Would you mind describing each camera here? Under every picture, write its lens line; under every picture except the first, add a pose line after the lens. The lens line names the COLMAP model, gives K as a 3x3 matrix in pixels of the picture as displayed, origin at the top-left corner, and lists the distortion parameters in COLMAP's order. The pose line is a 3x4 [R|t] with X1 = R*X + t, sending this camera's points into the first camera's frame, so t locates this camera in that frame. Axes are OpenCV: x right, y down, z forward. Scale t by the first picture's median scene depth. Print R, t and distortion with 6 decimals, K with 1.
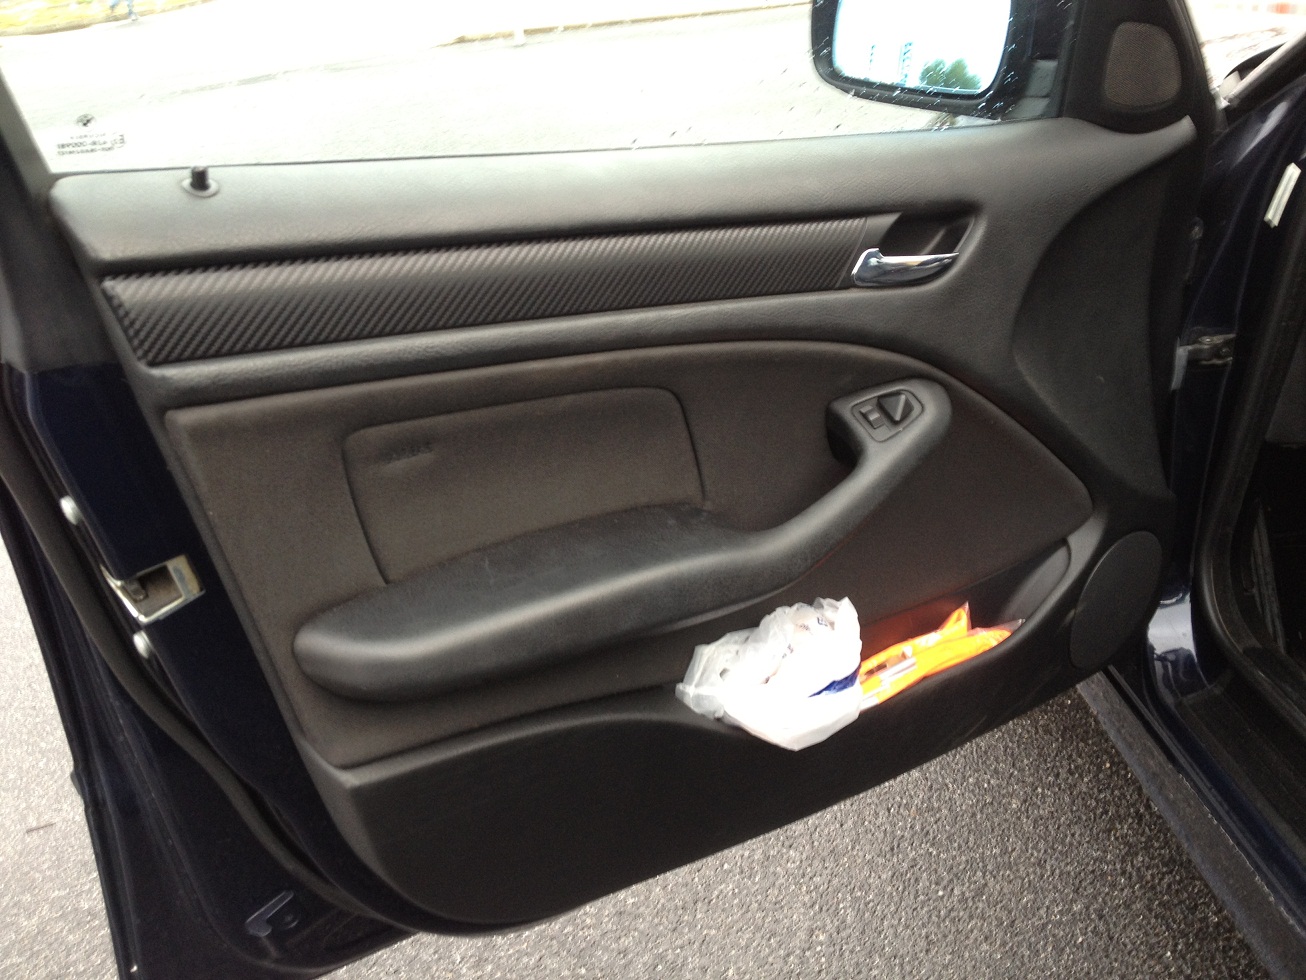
lens RADIAL K [[1335.4, 0, 653.0], [0, 1335.4, 490.0], [0, 0, 1]] dist [-0.017231, -0.144959]
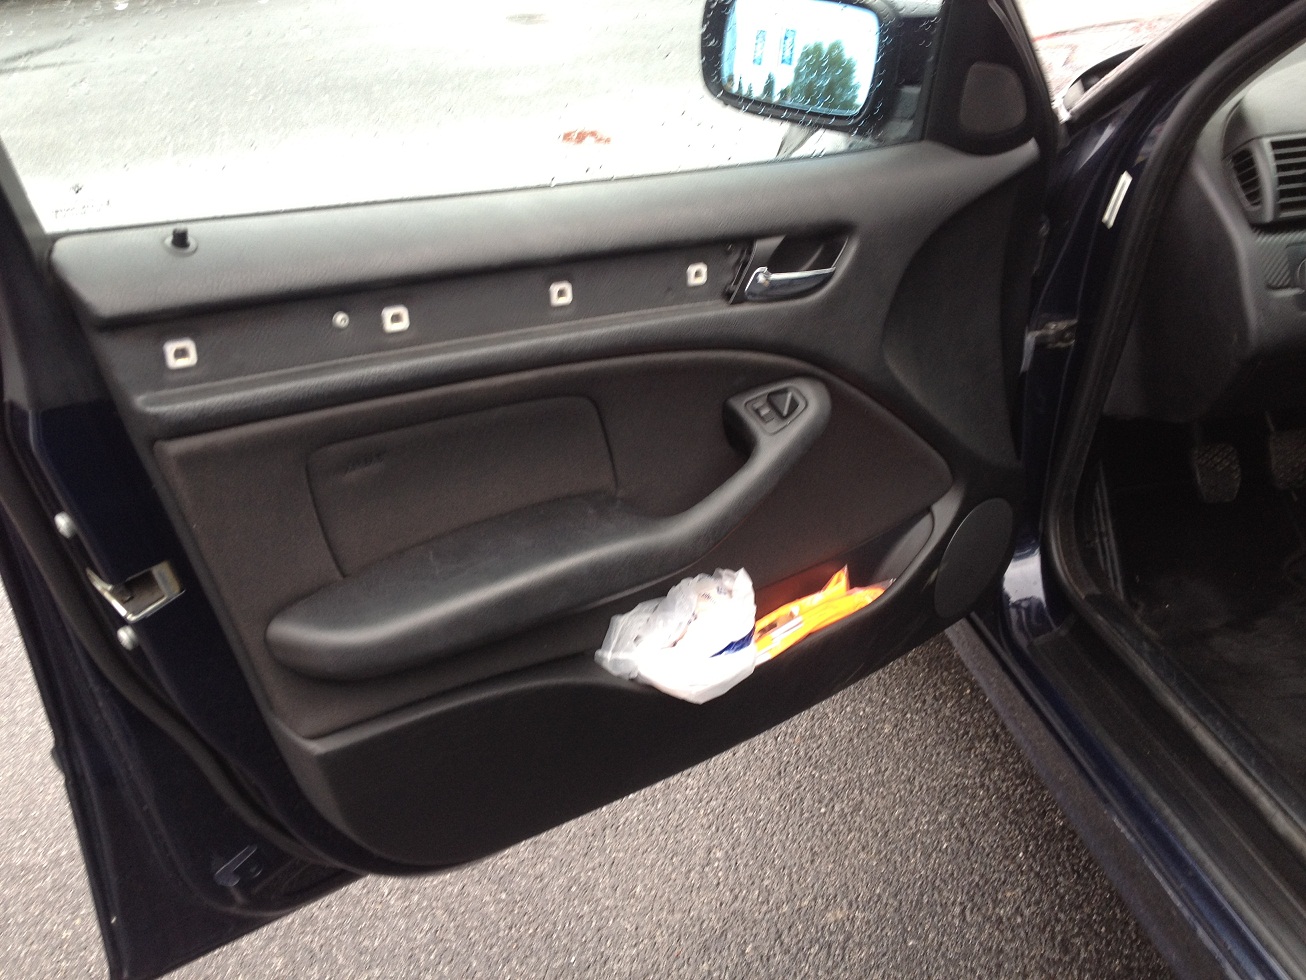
lens RADIAL K [[1333.6, 0, 680.4], [0, 1333.6, 490.6], [0, 0, 1]] dist [-0.096151, 0.006789]
pose [[0.993514, -0.022411, 0.111481, -0.033491], [0.015497, 0.997924, 0.062506, -0.058450], [-0.112650, -0.060373, 0.991799, -0.121461]]
